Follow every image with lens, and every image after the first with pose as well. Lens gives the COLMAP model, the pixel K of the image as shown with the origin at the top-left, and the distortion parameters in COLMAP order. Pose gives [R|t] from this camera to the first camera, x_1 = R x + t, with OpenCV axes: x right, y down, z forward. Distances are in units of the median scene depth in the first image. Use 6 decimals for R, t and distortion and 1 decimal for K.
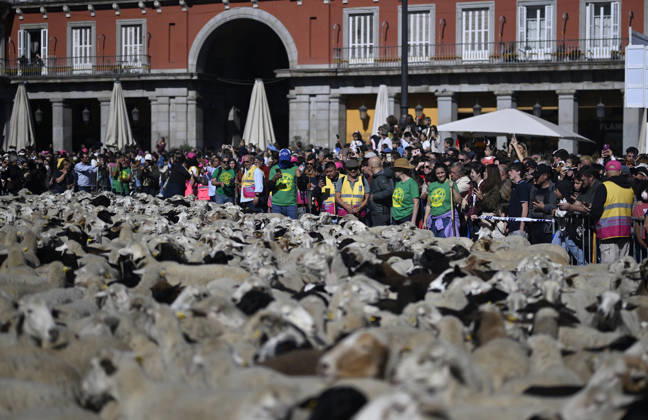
lens RADIAL K [[1343.0, 0, 369.8], [0, 1343.0, 209.7], [0, 0, 1]] dist [0.044509, -0.176175]
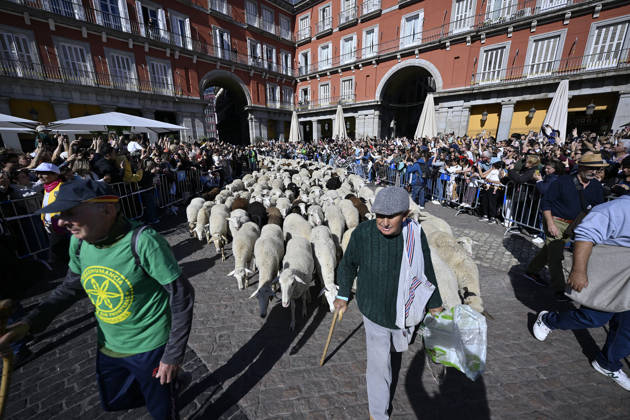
lens RADIAL K [[250.6, 0, 314.0], [0, 250.6, 216.6], [0, 0, 1]] dist [0.001639, 0.000194]
pose [[0.960334, 0.060184, -0.272281, -0.115653], [0.008587, 0.969586, 0.244600, -0.028683], [0.278721, -0.237236, 0.930609, 0.611919]]
